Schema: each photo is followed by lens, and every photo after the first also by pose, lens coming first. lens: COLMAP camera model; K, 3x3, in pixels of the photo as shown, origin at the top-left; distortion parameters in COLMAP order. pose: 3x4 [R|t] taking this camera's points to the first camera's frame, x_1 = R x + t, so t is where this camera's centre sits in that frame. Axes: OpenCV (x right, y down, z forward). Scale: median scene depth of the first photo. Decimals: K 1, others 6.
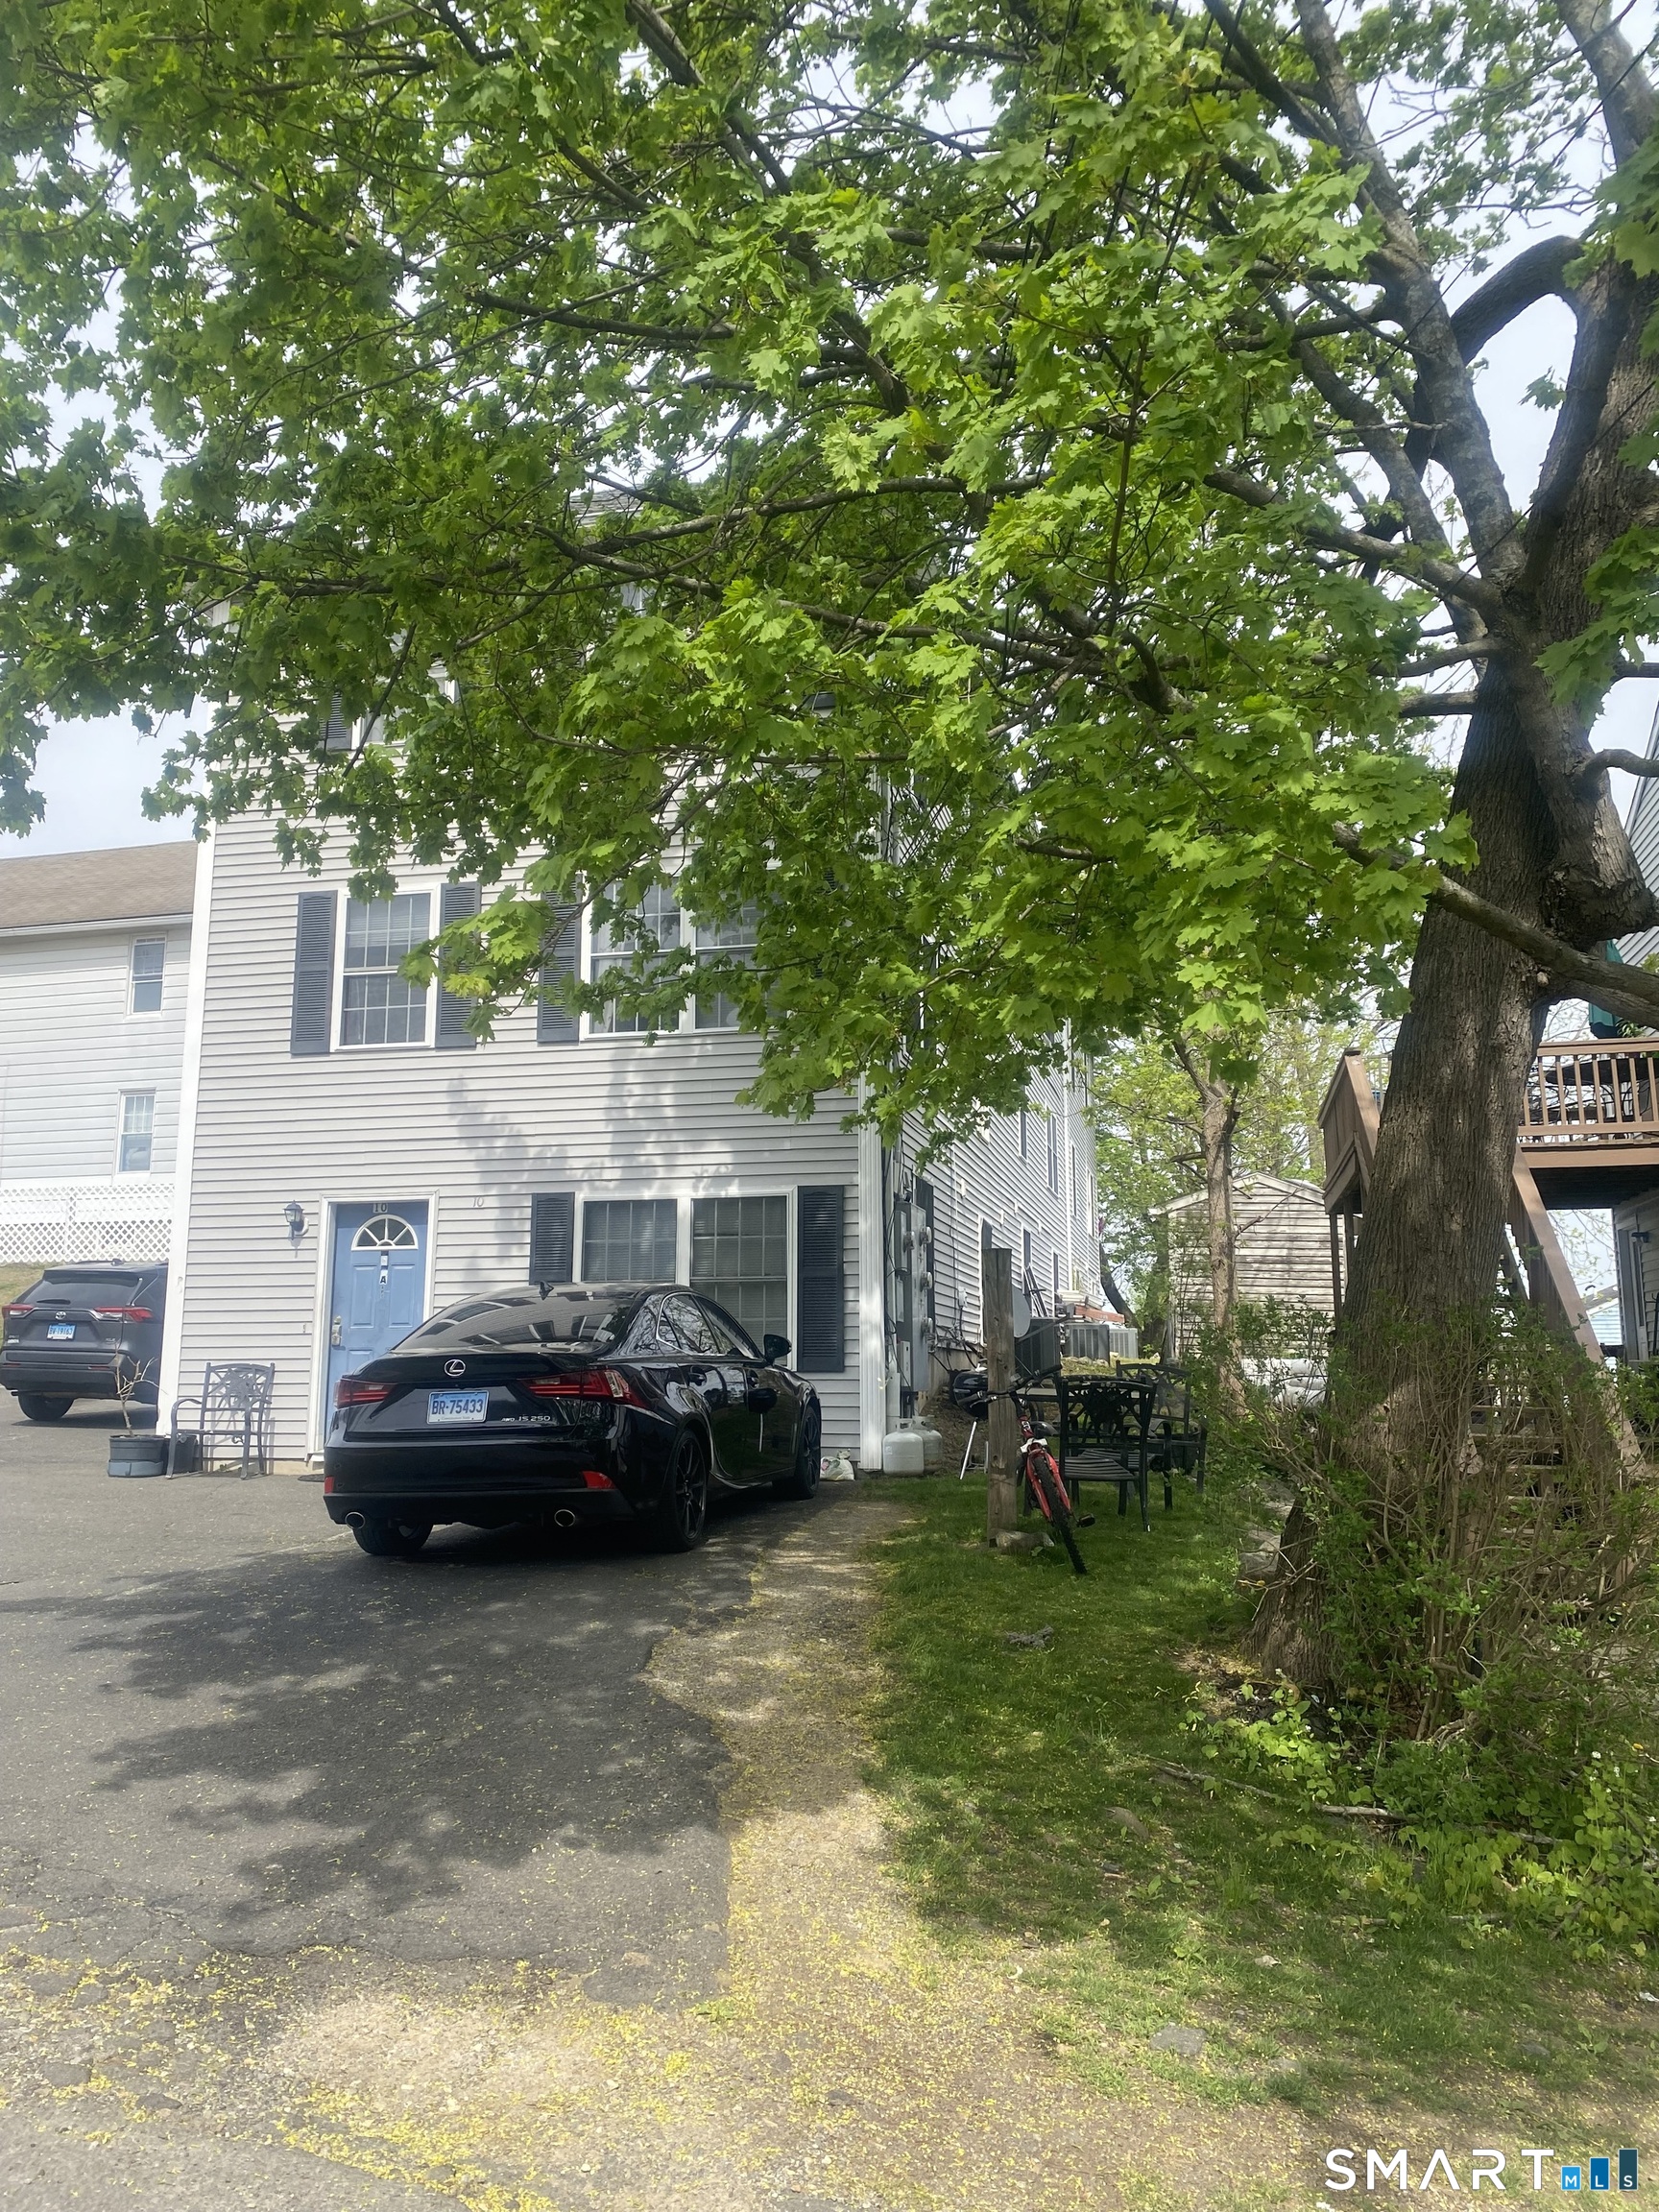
lens RADIAL K [[1700.4, 0, 780.2], [0, 1700.4, 1097.2], [0, 0, 1]] dist [0.067362, -0.046047]
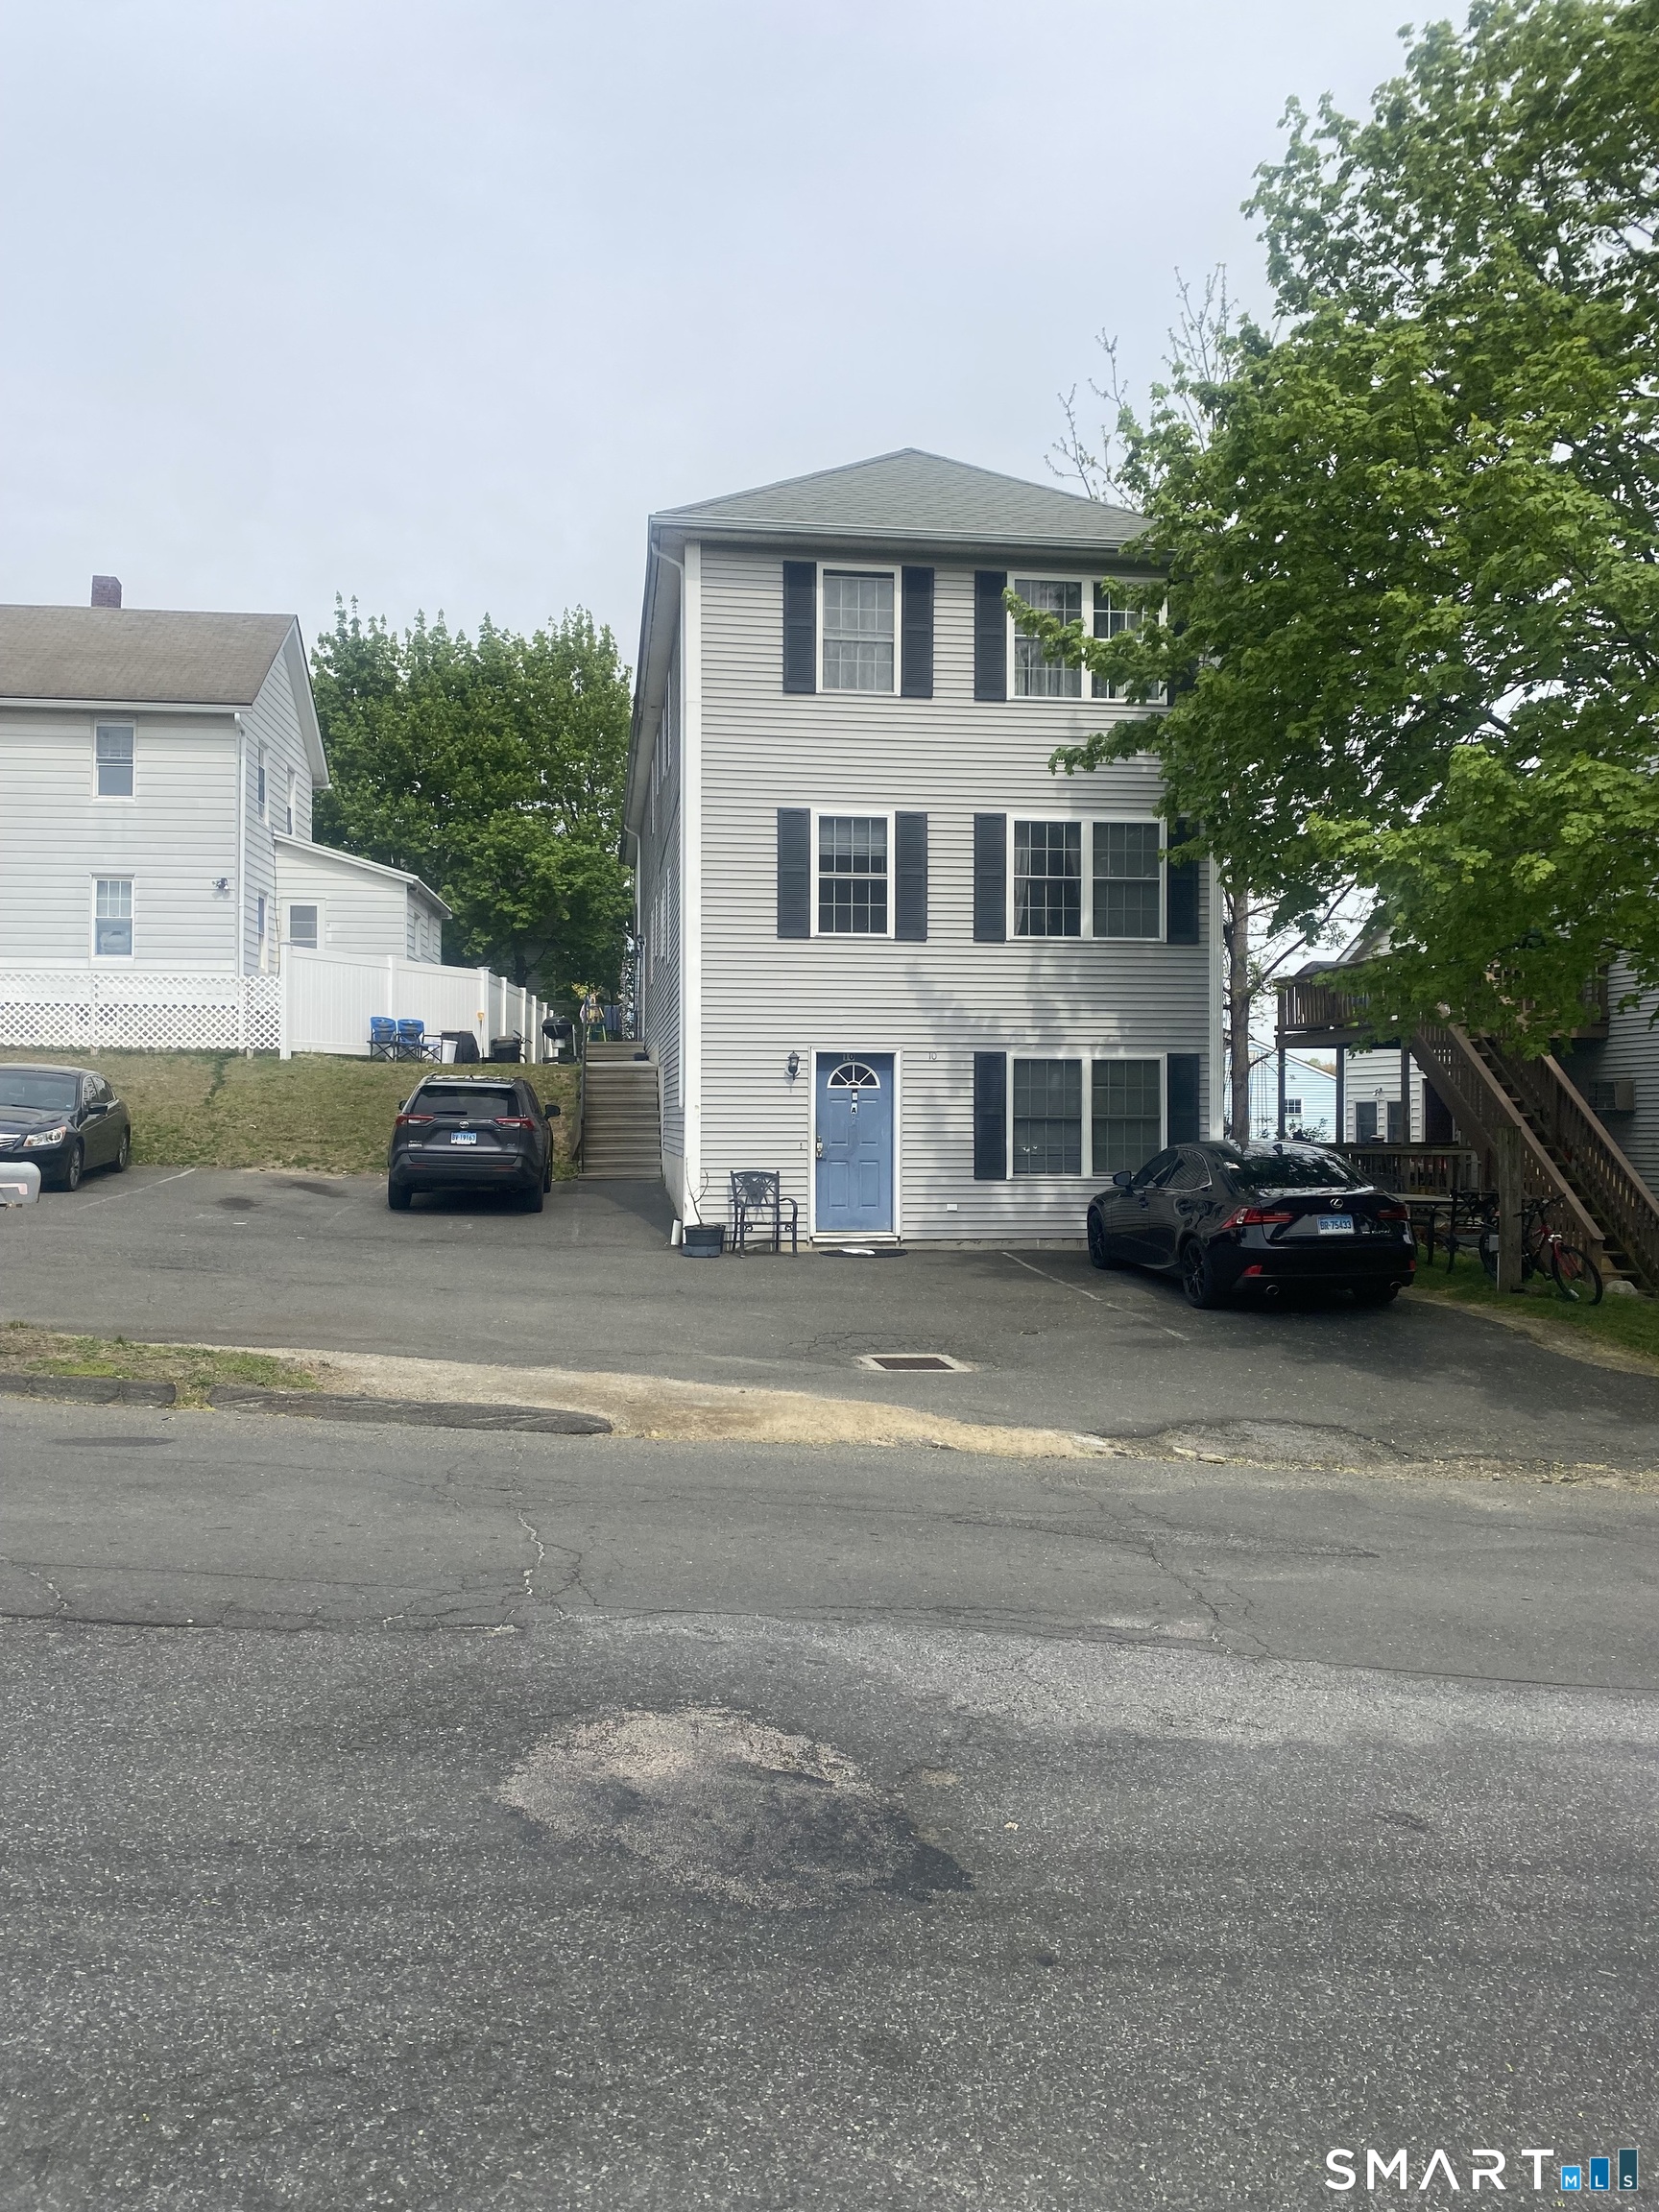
lens RADIAL K [[1700.4, 0, 817.3], [0, 1700.4, 1118.0], [0, 0, 1]] dist [0.067362, -0.046047]
pose [[0.933671, 0.003434, 0.358117, -0.741688], [-0.061788, 0.986504, 0.151632, -0.089702], [-0.352763, -0.163702, 0.921282, -0.230513]]
